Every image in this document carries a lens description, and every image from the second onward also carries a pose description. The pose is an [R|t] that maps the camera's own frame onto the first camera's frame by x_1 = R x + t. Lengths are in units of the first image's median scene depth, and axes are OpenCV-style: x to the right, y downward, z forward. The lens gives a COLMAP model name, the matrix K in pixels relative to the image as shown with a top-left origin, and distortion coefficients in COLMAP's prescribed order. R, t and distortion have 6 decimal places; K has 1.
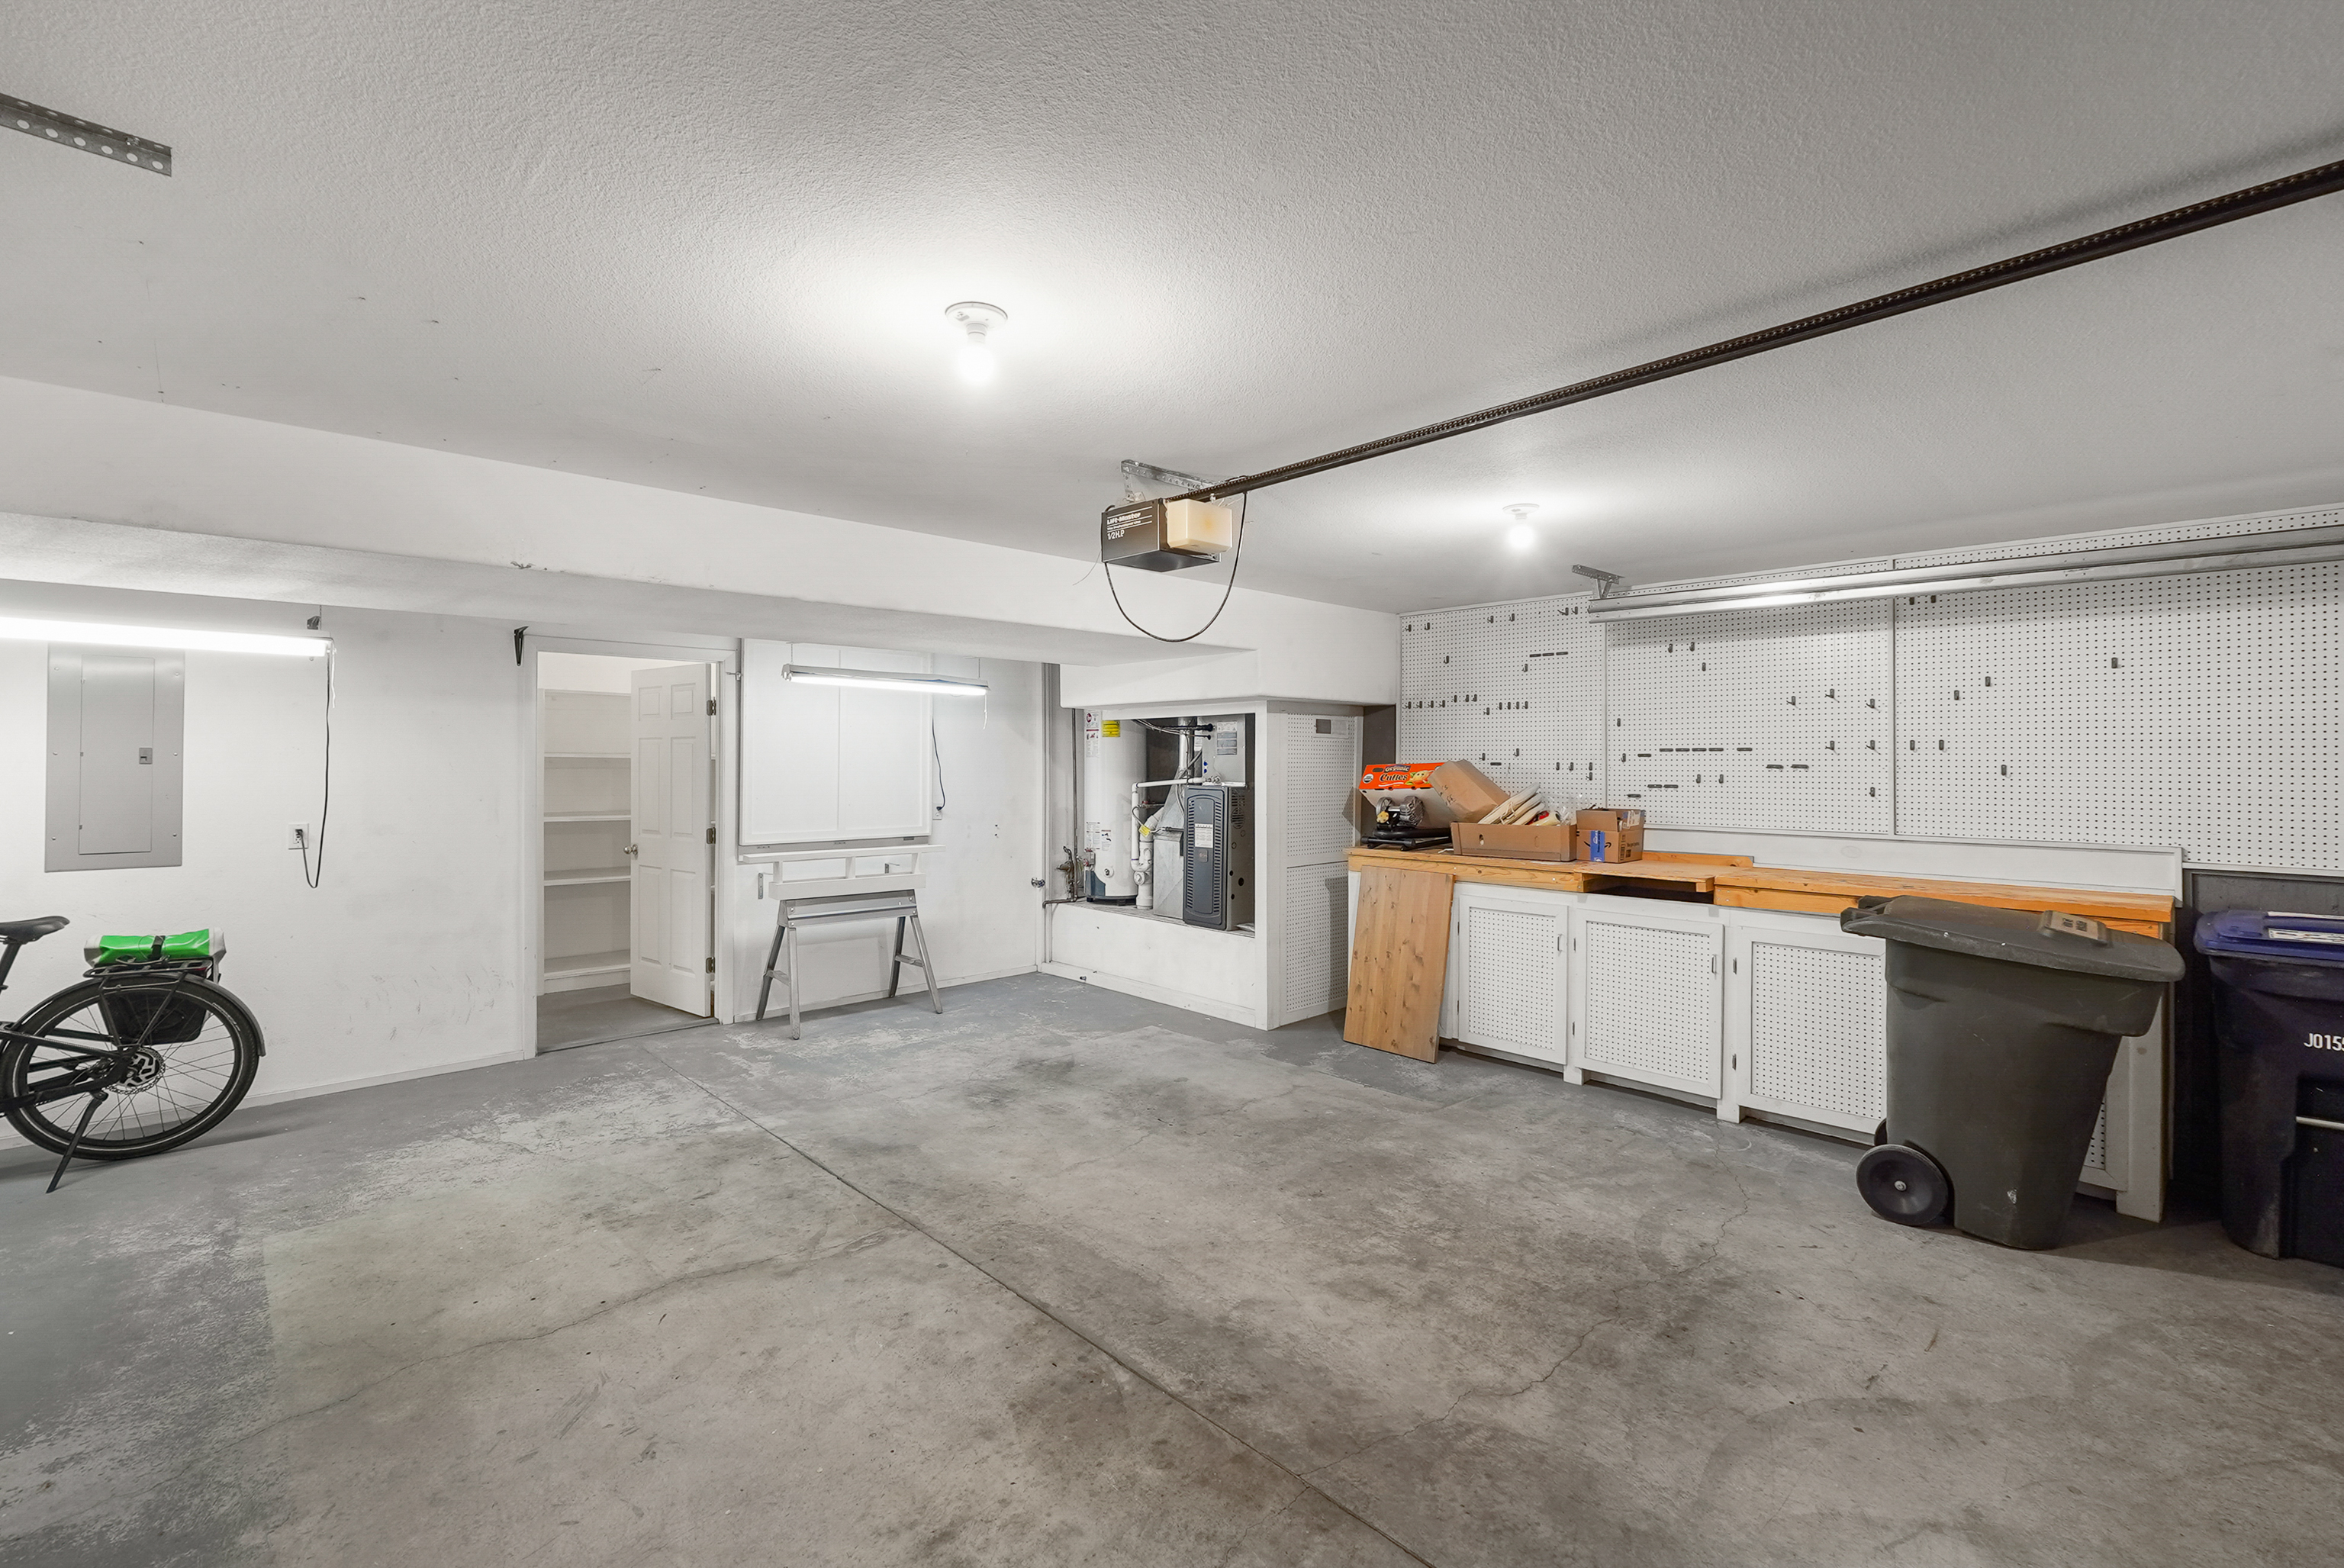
lens RADIAL K [[1018.7, 0, 1173.0], [0, 1018.7, 761.4], [0, 0, 1]] dist [-0.016800, 0.002204]
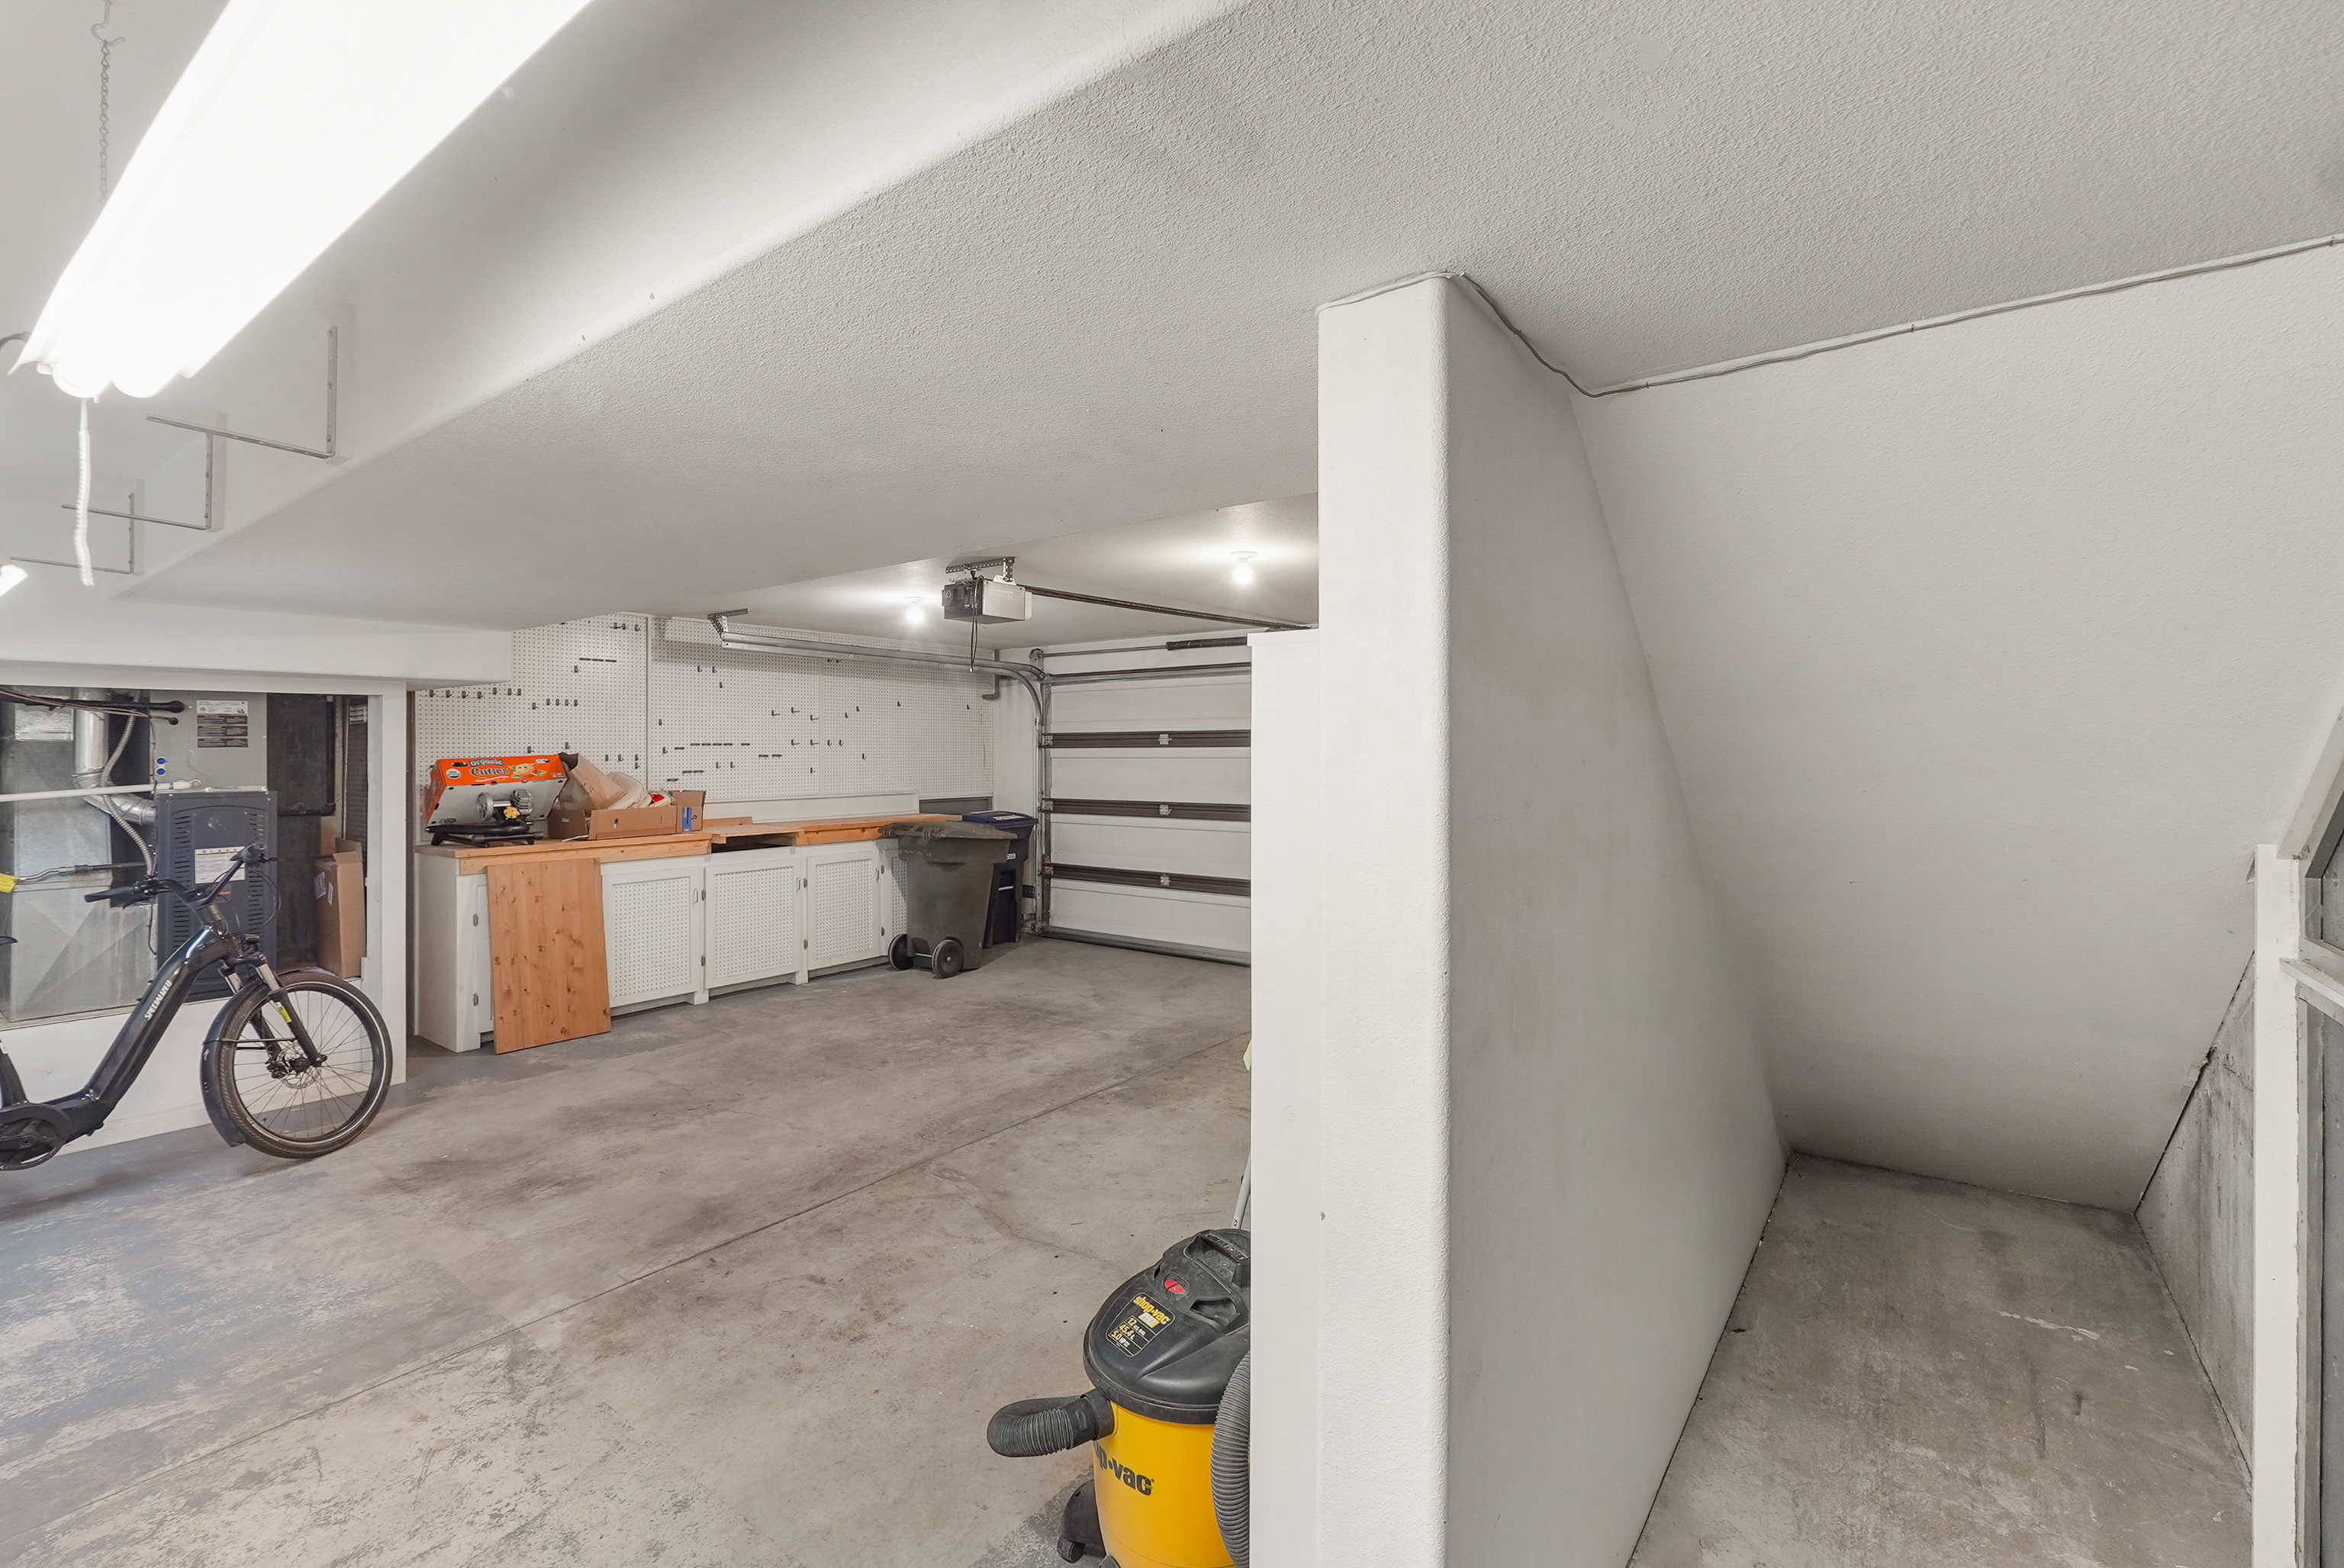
lens RADIAL K [[1018.7, 0, 1173.3], [0, 1018.7, 758.6], [0, 0, 1]] dist [-0.016800, 0.002204]
pose [[-0.163331, -0.009196, 0.986528, -1.154051], [0.004839, 0.999937, 0.010122, -0.003763], [-0.986559, 0.006427, -0.163276, 0.736717]]
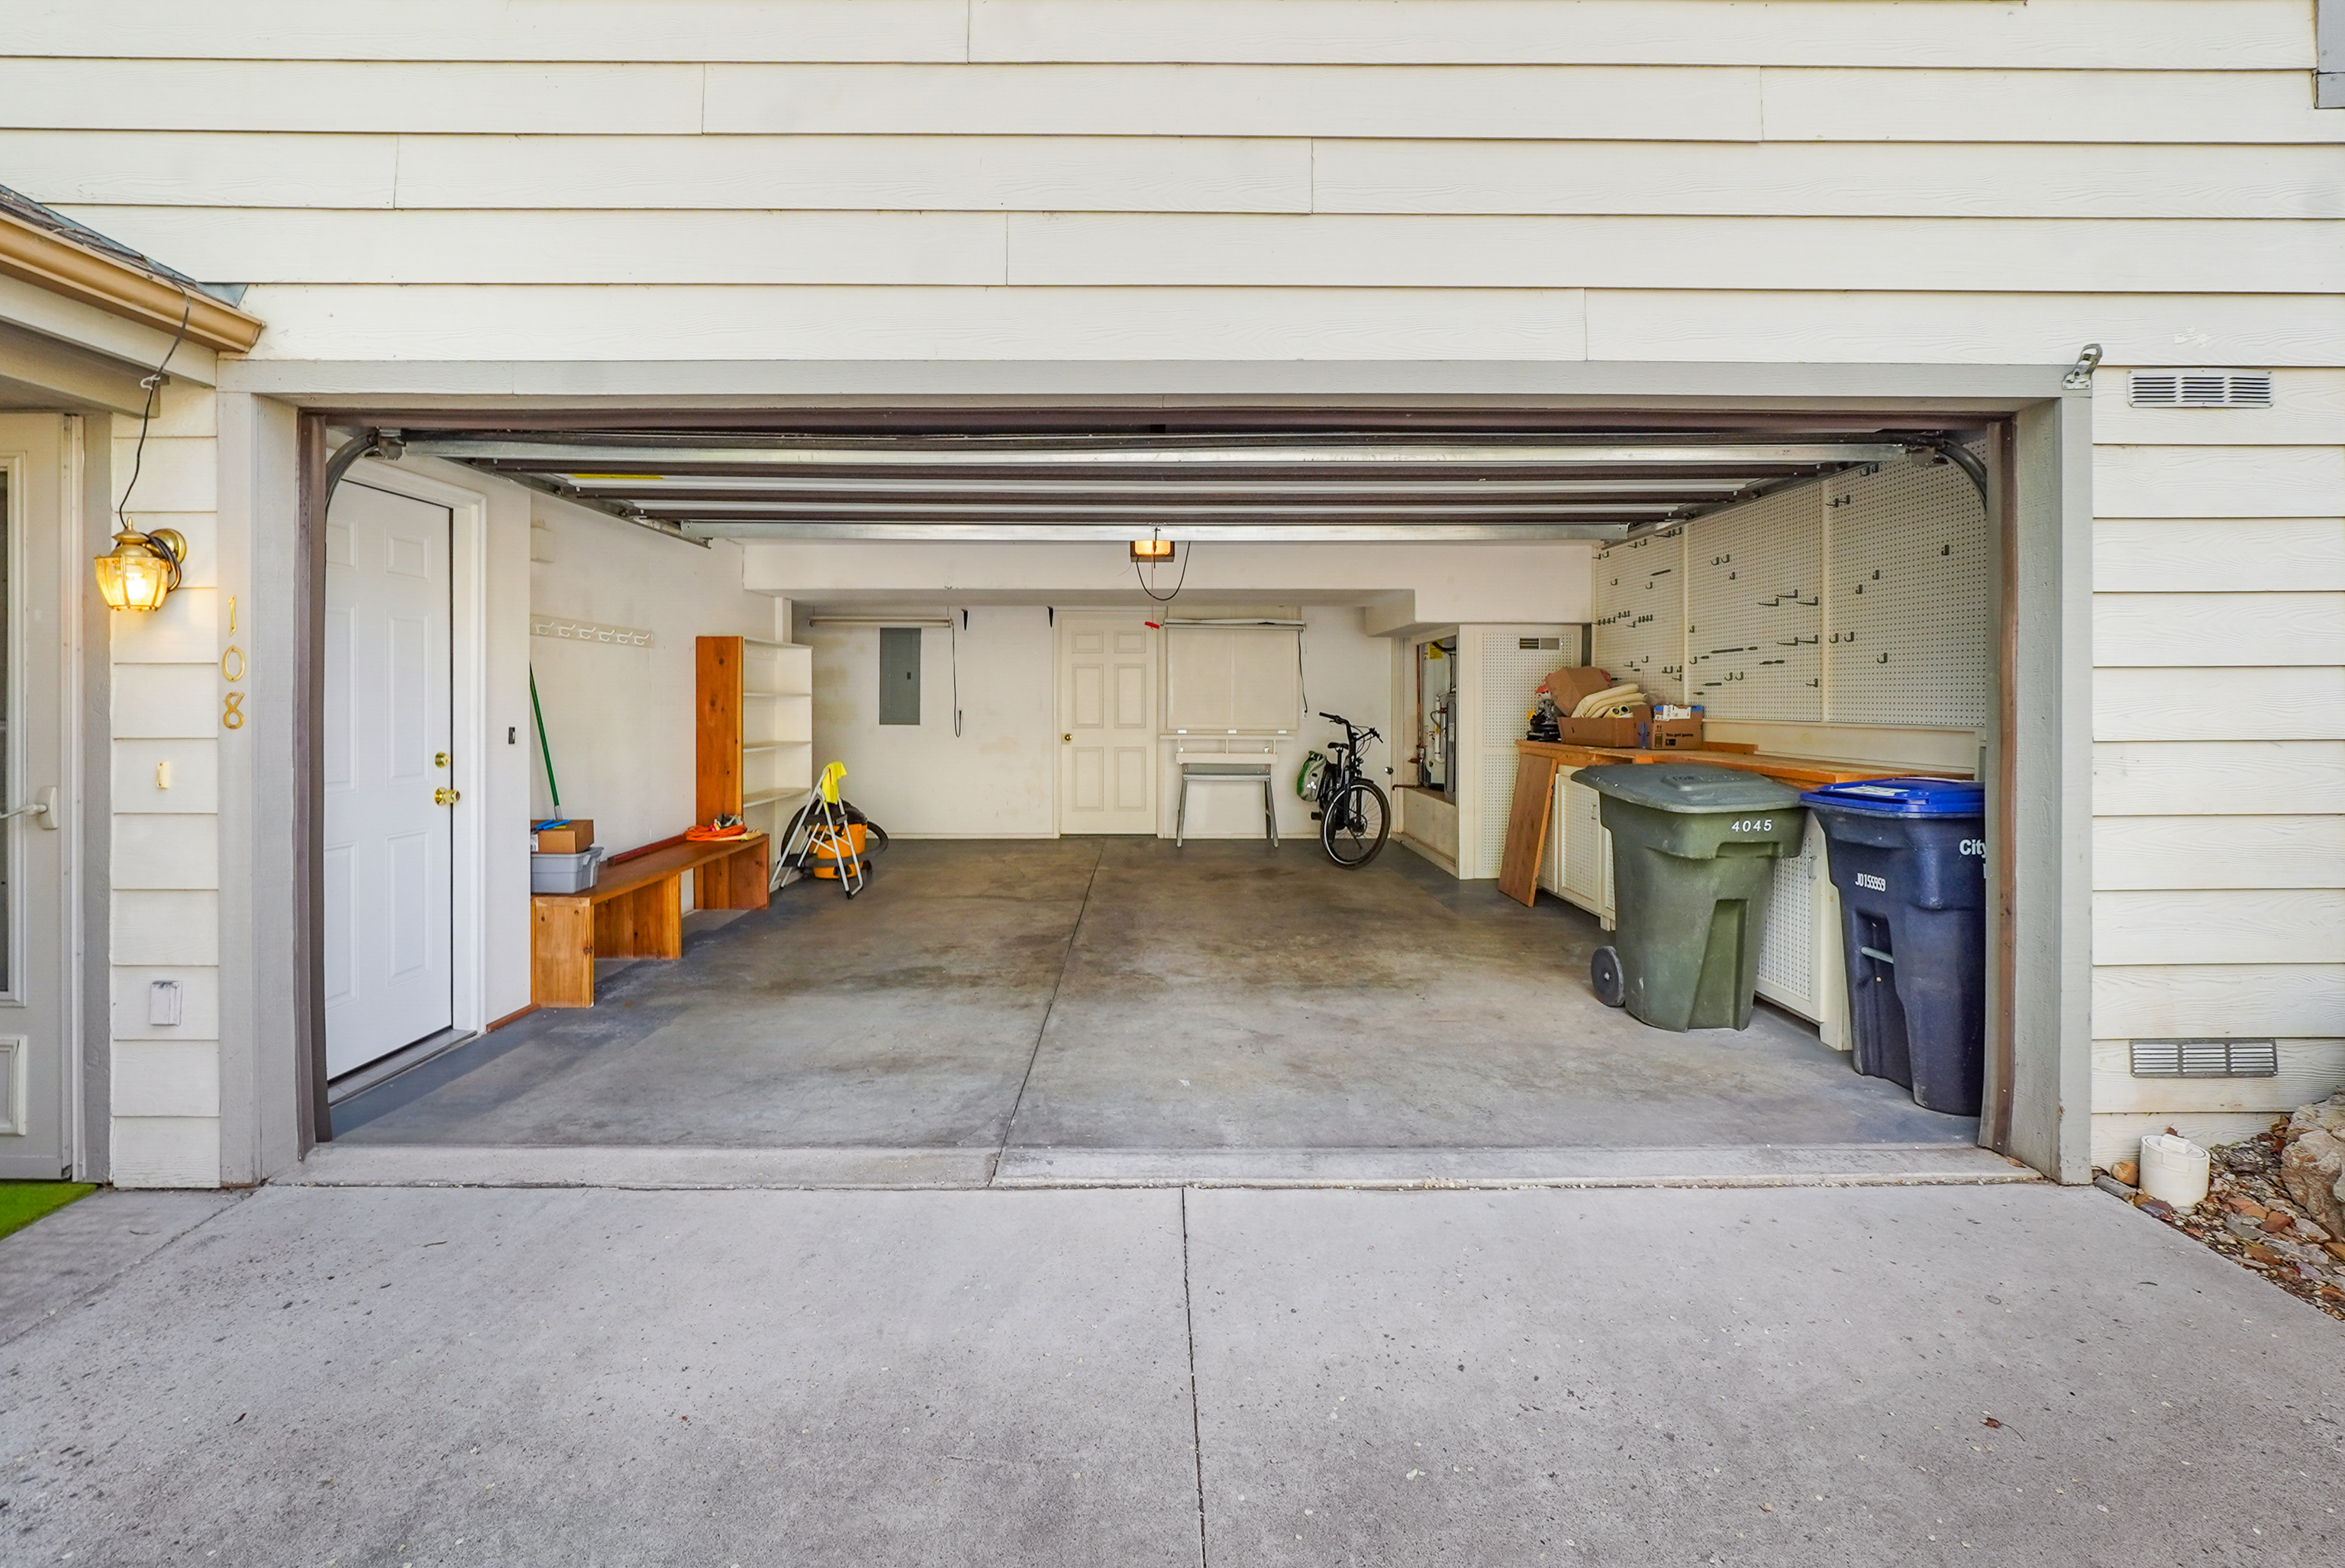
lens RADIAL K [[1019.1, 0, 1158.5], [0, 1019.1, 703.1], [0, 0, 1]] dist [-0.016800, 0.002204]
pose [[0.724745, 0.001926, -0.689014, 1.003754], [-0.001920, 0.999998, 0.000776, 0.056659], [0.689014, 0.000761, 0.724747, -0.297353]]
